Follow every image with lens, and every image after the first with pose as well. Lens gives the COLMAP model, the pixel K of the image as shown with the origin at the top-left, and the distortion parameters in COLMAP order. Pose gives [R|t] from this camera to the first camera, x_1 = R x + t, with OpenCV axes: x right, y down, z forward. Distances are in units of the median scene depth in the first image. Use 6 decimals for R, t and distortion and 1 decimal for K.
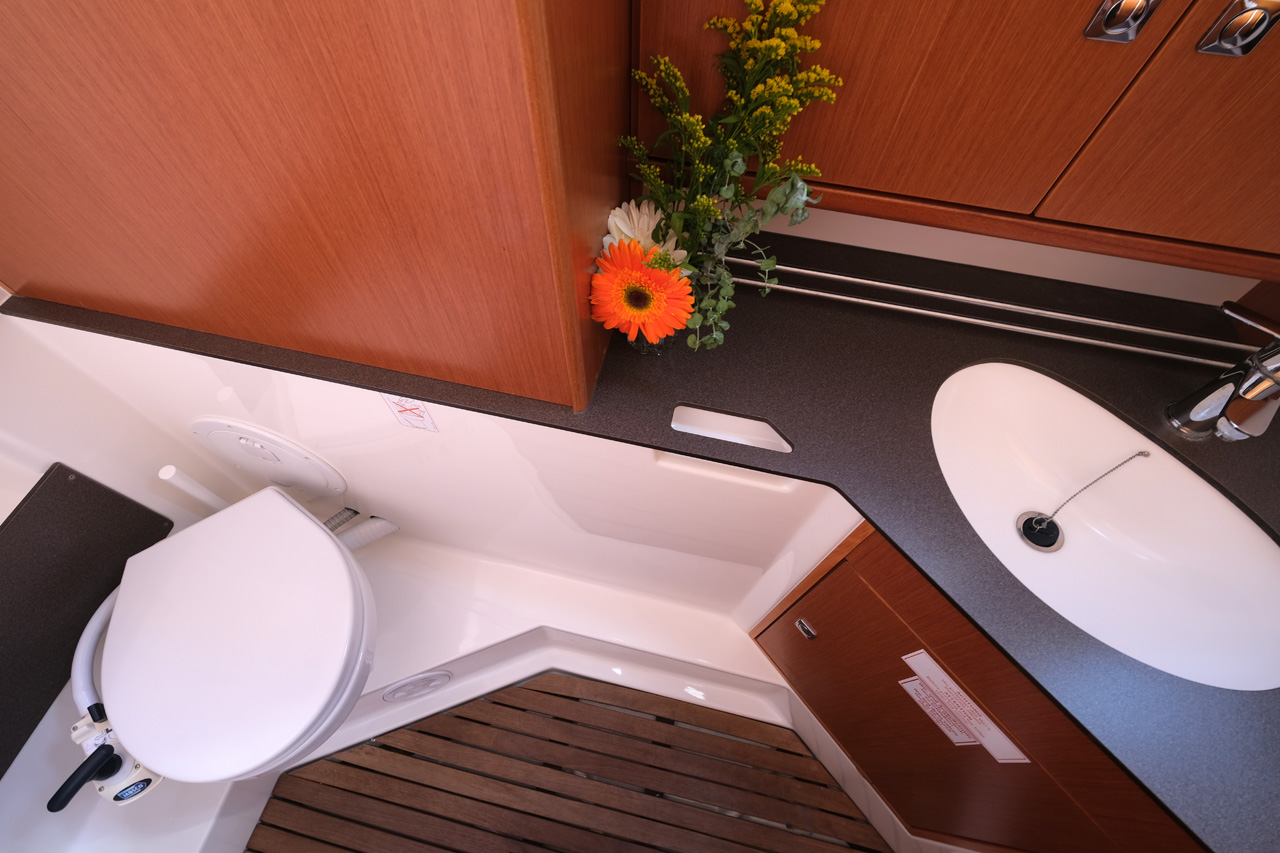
lens RADIAL K [[545.5, 0, 640.0], [0, 545.5, 426.5], [0, 0, 1]] dist [-0.007392, 0.000113]
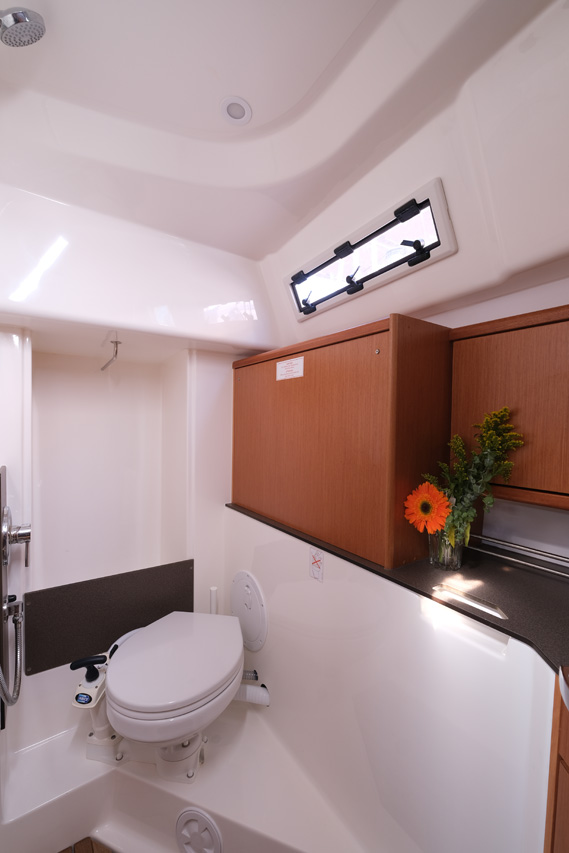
lens RADIAL K [[363.5, 0, 284.5], [0, 363.5, 426.5], [0, 0, 1]] dist [-0.007392, 0.000113]
pose [[0.737006, -0.007737, -0.675842, 0.541539], [-0.584602, 0.494542, -0.643171, 0.836627], [0.339208, 0.869120, 0.359957, -0.015370]]
